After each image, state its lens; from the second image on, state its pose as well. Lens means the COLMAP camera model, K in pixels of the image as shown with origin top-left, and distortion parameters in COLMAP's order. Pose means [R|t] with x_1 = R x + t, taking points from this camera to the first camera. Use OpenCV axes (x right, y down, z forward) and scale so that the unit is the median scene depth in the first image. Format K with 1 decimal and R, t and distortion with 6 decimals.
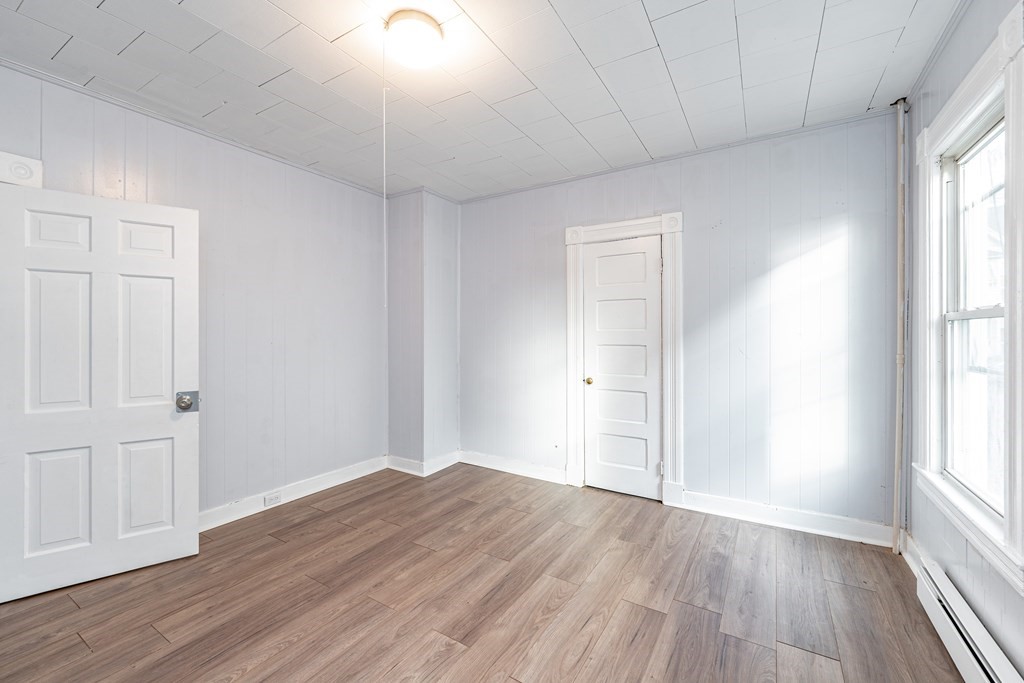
lens RADIAL K [[440.5, 0, 482.1], [0, 440.5, 332.2], [0, 0, 1]] dist [-0.000107, -0.000106]
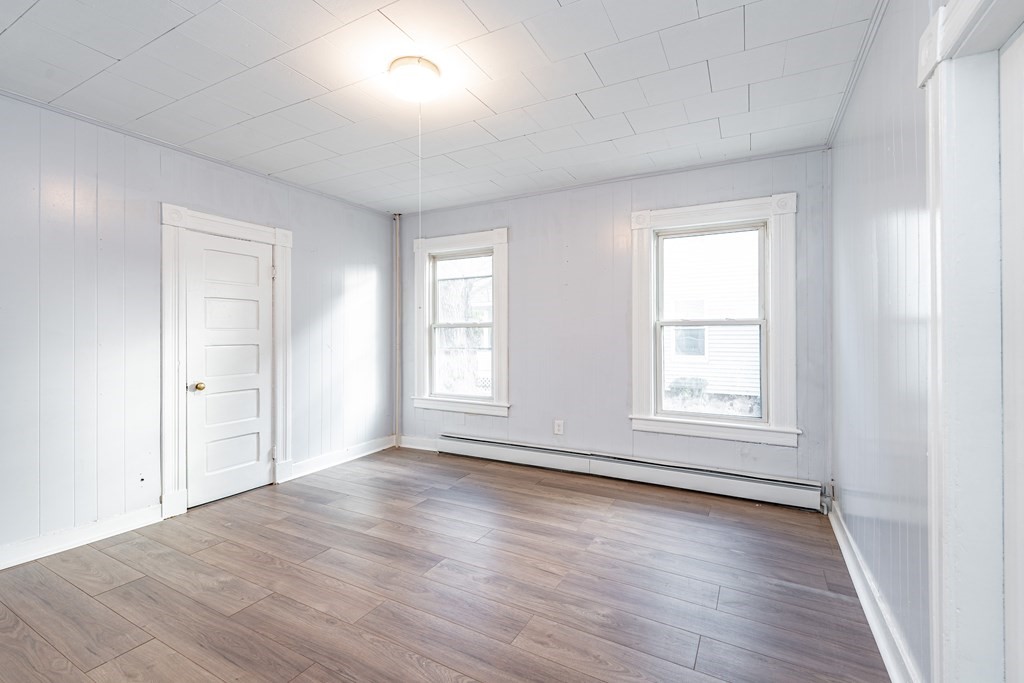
lens RADIAL K [[432.6, 0, 524.9], [0, 432.6, 337.9], [0, 0, 1]] dist [-0.001096, -0.000469]
pose [[-0.105196, -0.007350, 0.994424, -0.821194], [-0.003025, 0.999970, 0.007071, 0.004387], [-0.994447, -0.002264, -0.105215, 0.520423]]
